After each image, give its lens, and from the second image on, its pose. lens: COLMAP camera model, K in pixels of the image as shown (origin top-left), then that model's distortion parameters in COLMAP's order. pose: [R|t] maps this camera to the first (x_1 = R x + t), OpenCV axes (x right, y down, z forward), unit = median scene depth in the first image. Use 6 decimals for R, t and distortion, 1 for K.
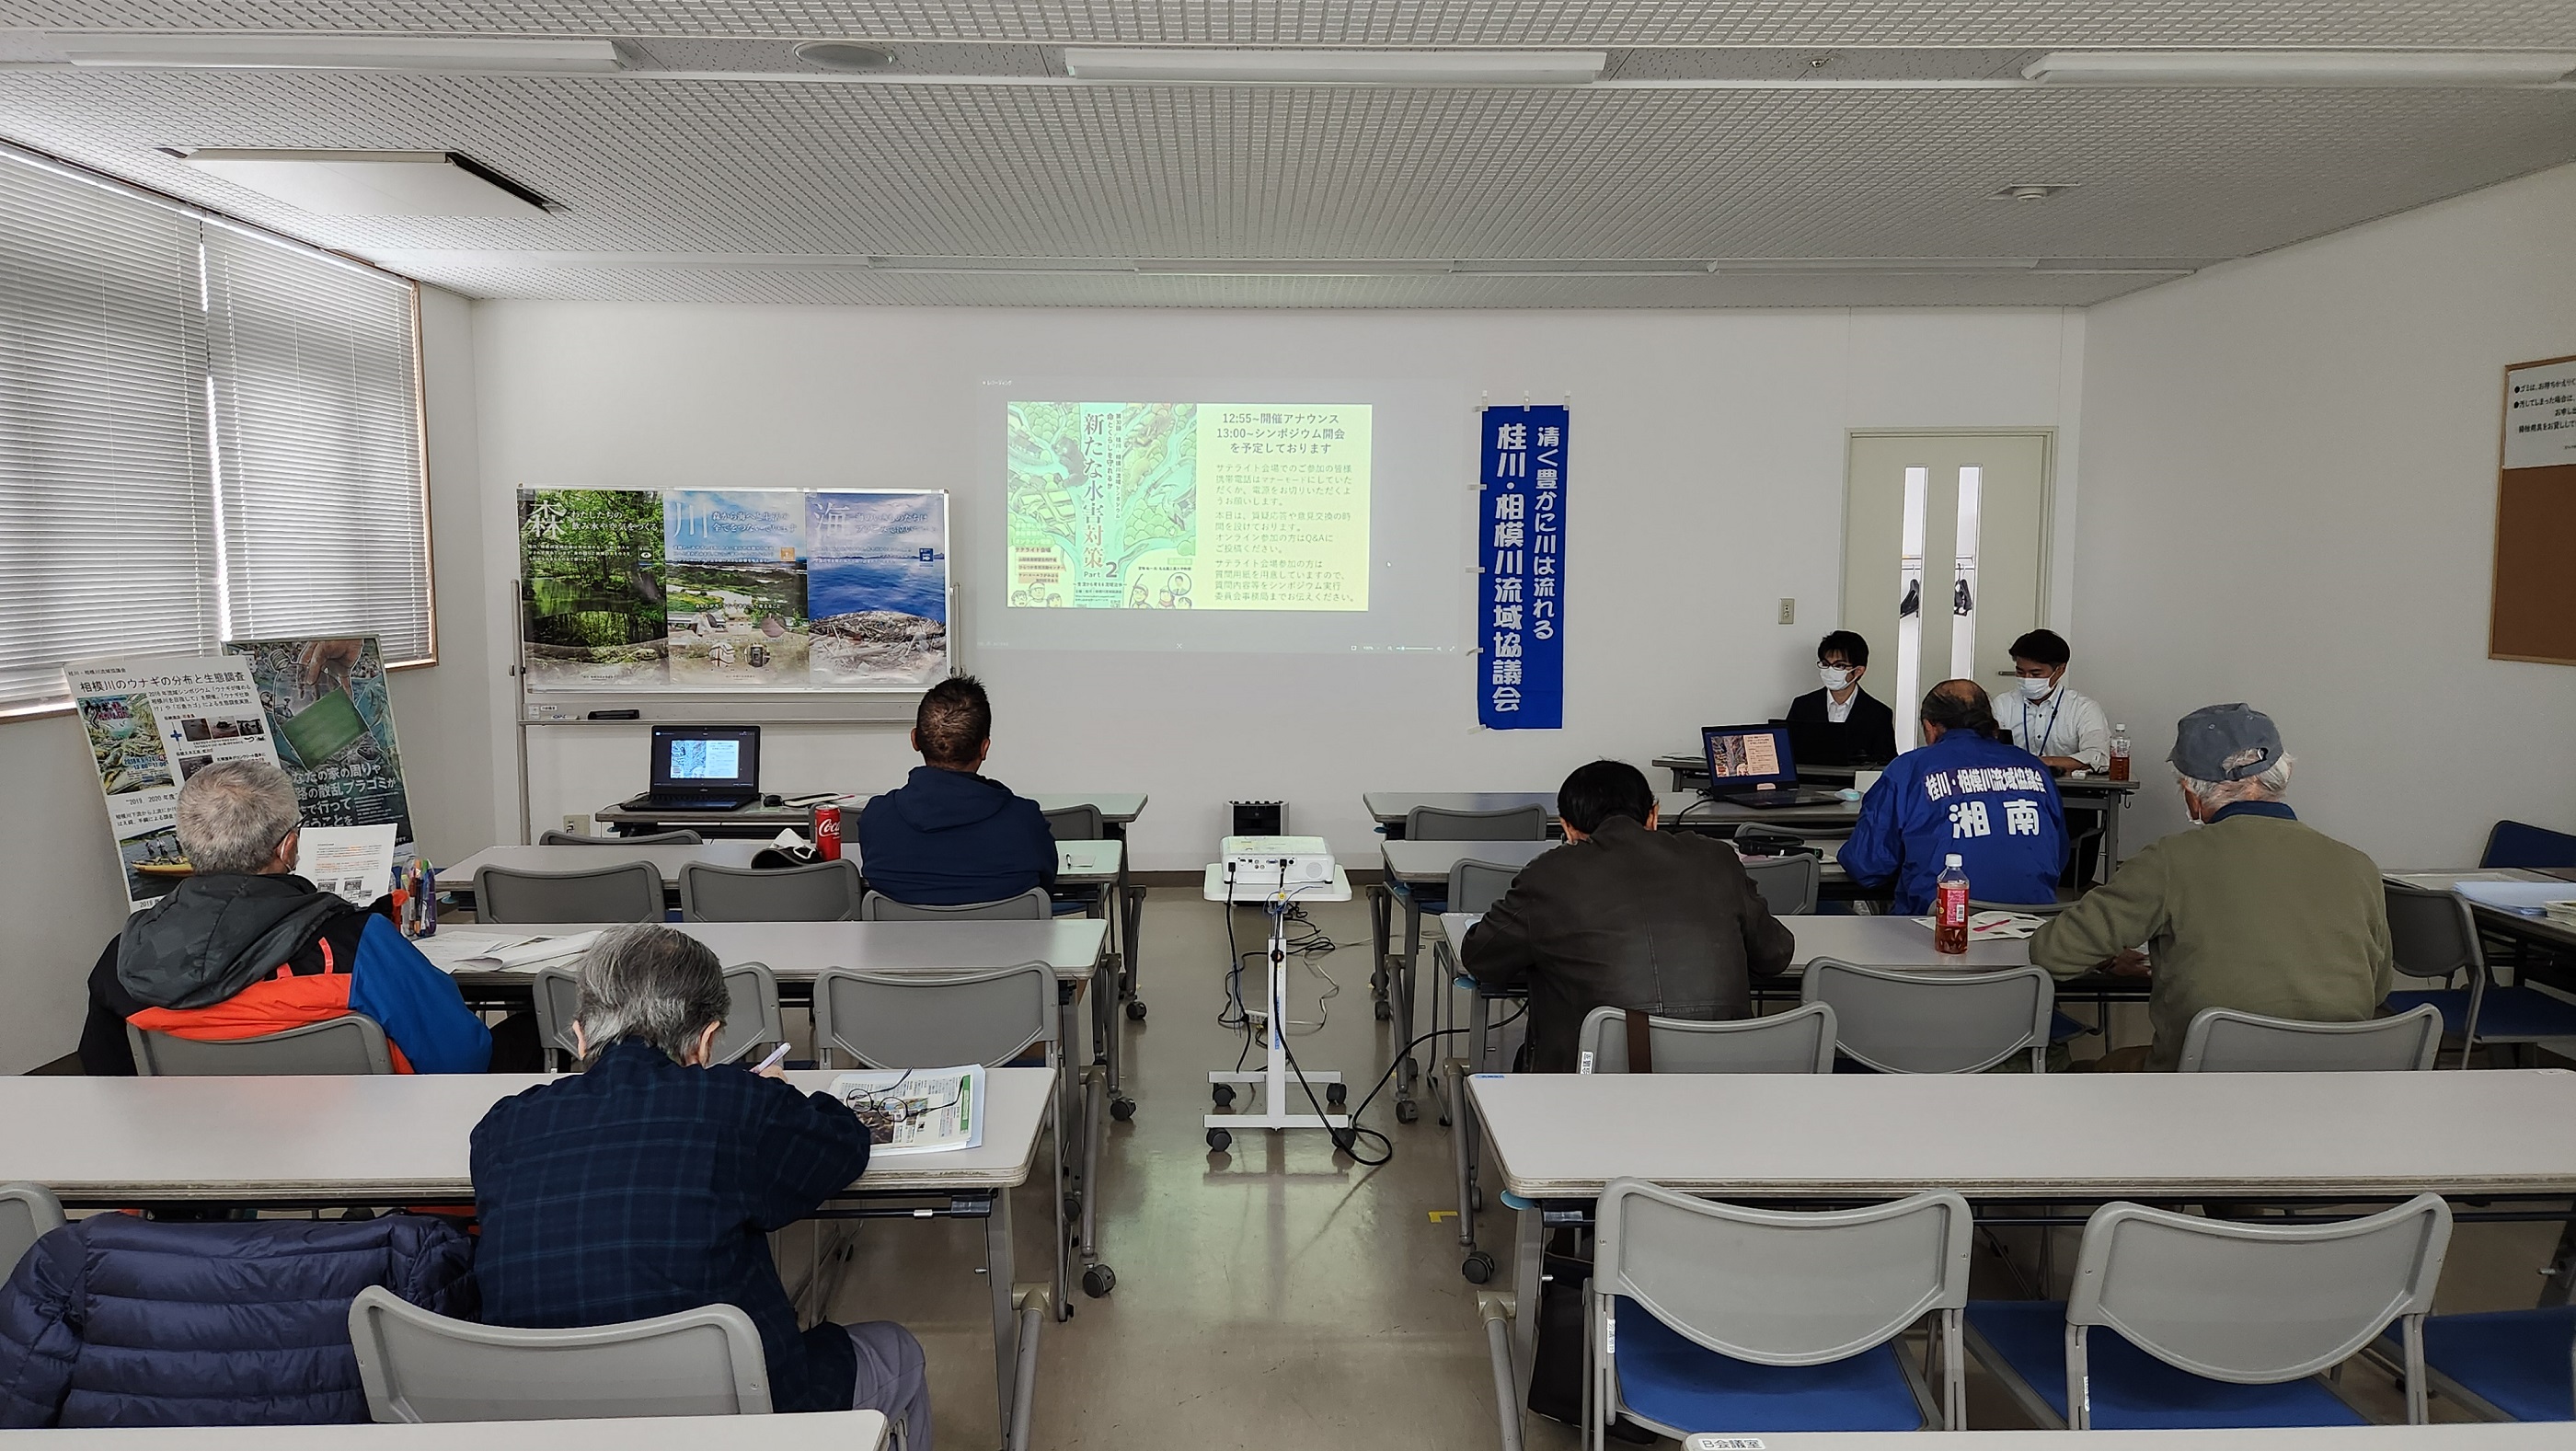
lens RADIAL K [[1673.1, 0, 1283.8], [0, 1673.1, 725.5], [0, 0, 1]] dist [0.029557, -0.000079]
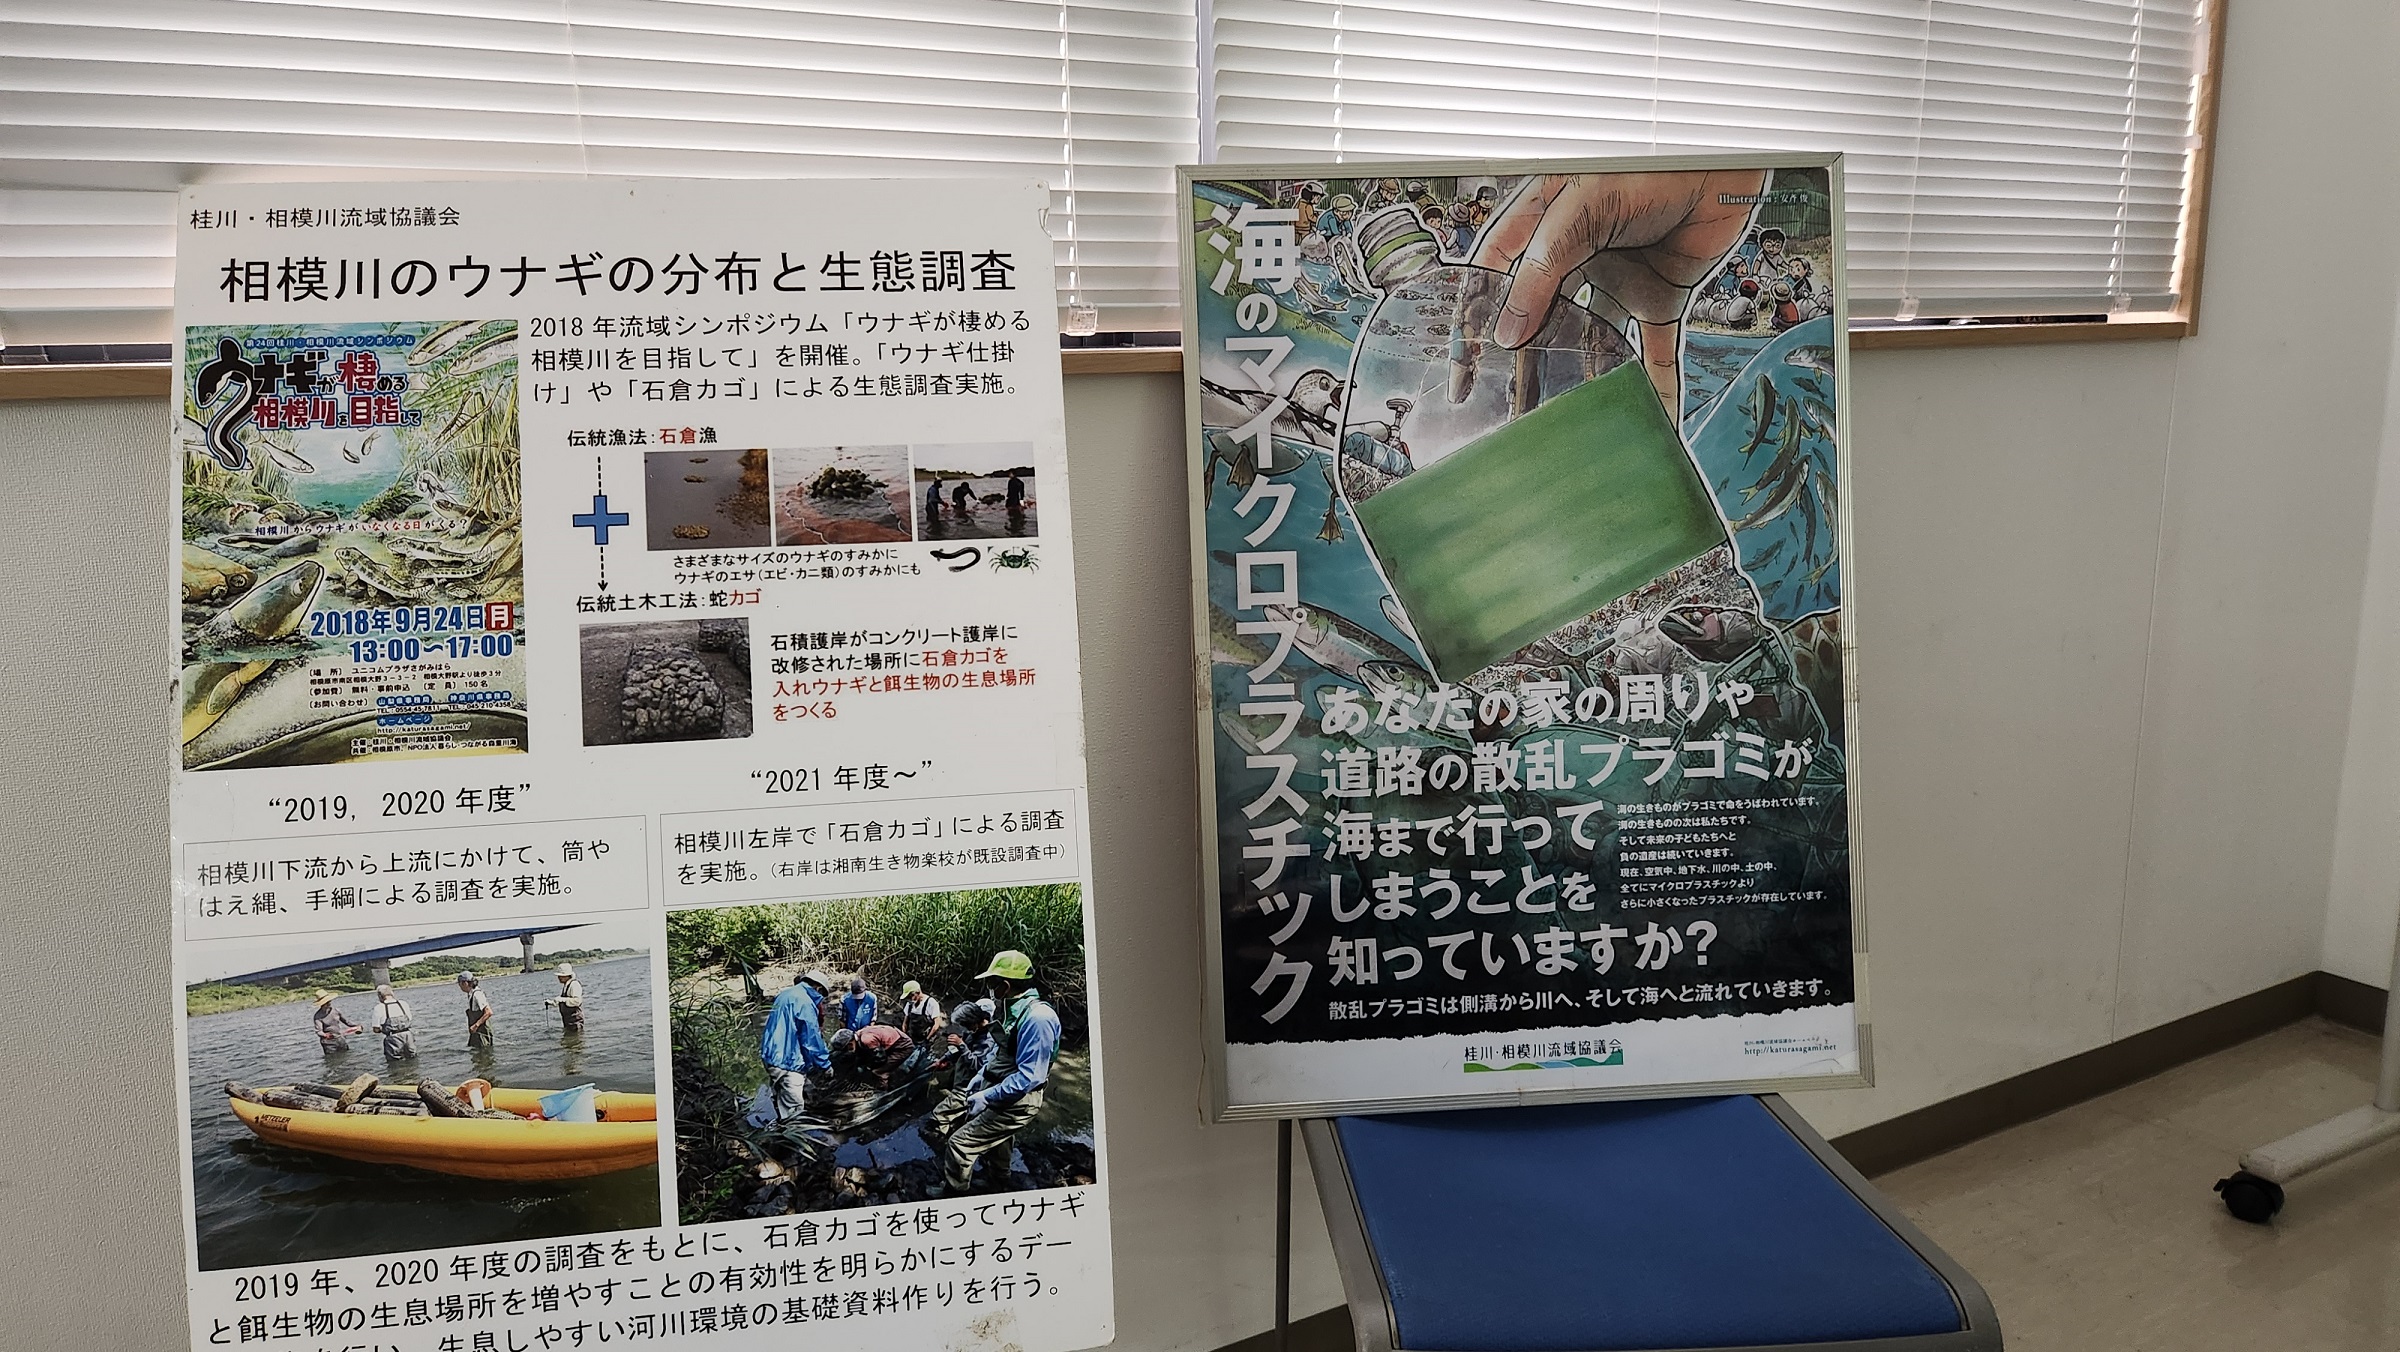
lens RADIAL K [[1558.7, 0, 1196.2], [0, 1558.7, 675.7], [0, 0, 1]] dist [0.029557, -0.000079]
pose [[0.433156, 0.164424, -0.886194, -0.435604], [-0.061120, 0.986315, 0.153126, -0.010129], [0.899244, -0.012163, 0.437278, 0.981692]]
